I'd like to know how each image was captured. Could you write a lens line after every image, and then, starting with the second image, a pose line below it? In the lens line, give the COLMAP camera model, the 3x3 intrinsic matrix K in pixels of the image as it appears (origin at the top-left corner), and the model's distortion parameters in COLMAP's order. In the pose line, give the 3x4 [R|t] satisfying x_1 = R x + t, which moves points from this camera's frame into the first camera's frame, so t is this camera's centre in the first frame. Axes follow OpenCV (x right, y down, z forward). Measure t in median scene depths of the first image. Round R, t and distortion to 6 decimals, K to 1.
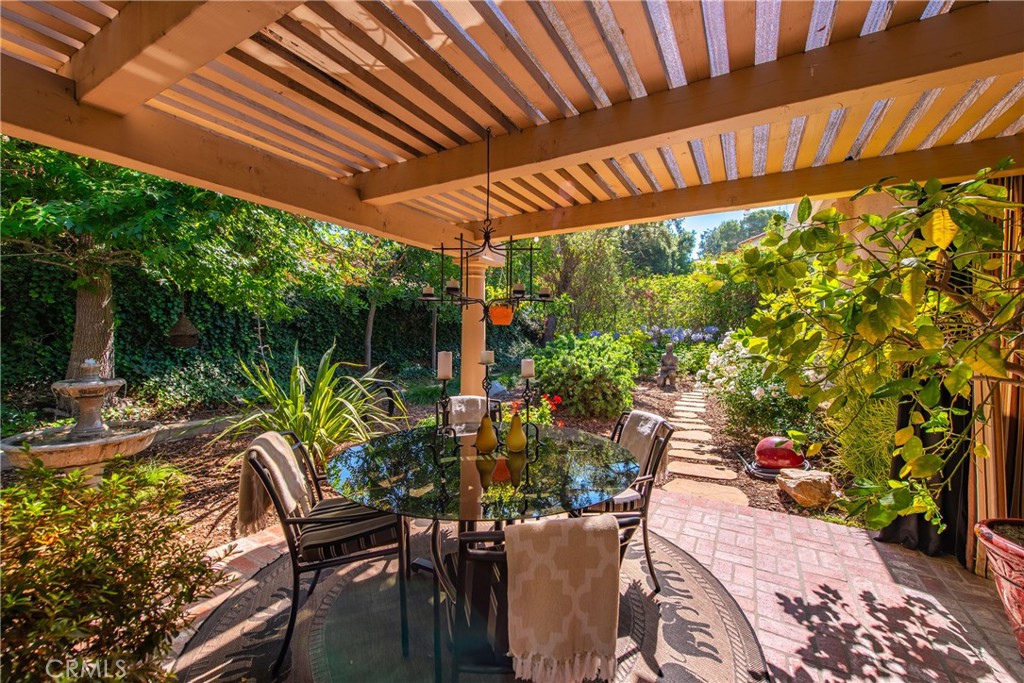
lens RADIAL K [[408.4, 0, 512.0], [0, 408.4, 341.5], [0, 0, 1]] dist [0.015668, -0.000217]
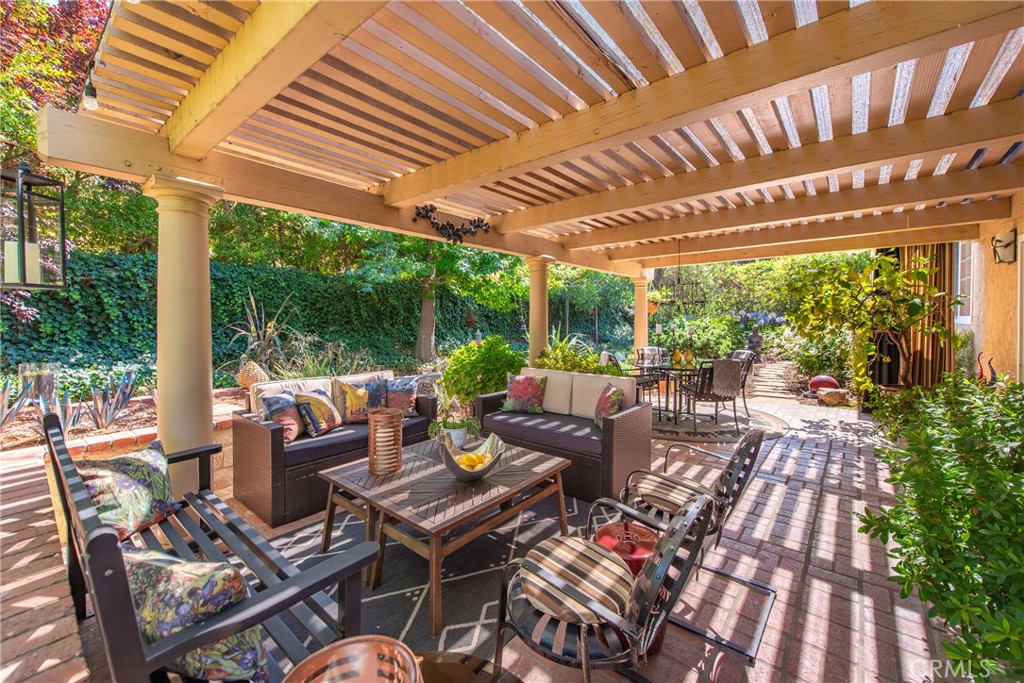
lens RADIAL K [[408.4, 0, 512.0], [0, 408.4, 341.5], [0, 0, 1]] dist [0.015668, -0.000217]
pose [[0.985749, -0.003662, -0.168183, -0.114993], [0.009002, 0.999479, 0.030996, 0.008184], [0.167982, -0.032068, 0.985268, -0.302552]]
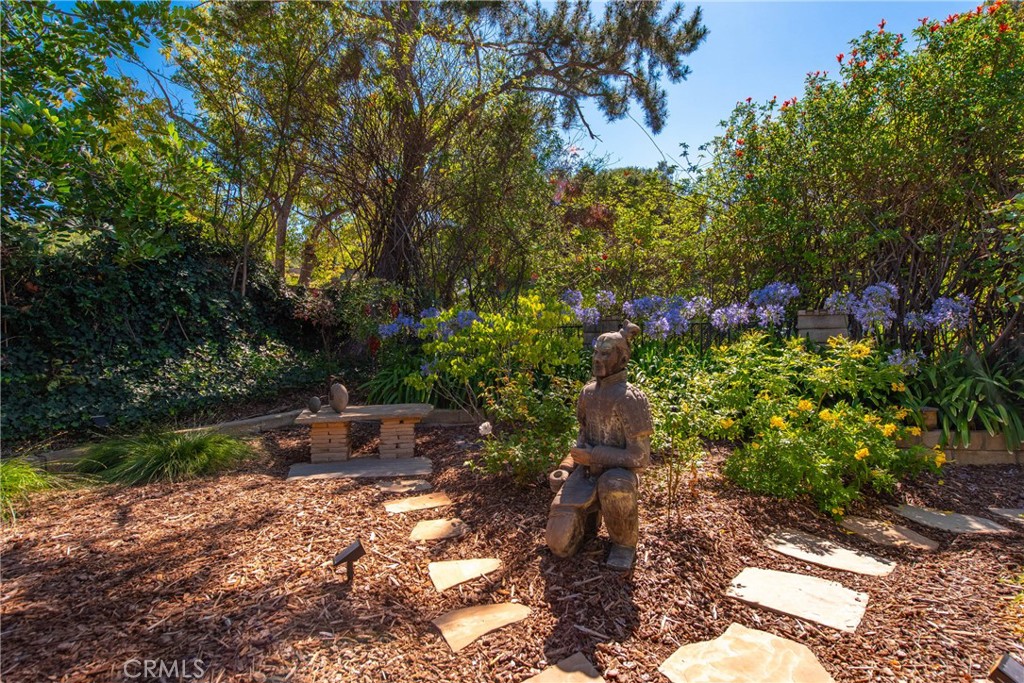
lens RADIAL K [[479.0, 0, 512.0], [0, 479.0, 341.5], [0, 0, 1]] dist [-0.001017, -0.000109]
pose [[0.999556, -0.013912, 0.026331, 0.281073], [0.014324, 0.999777, -0.015507, 0.010151], [-0.026109, 0.015878, 0.999533, 0.651245]]
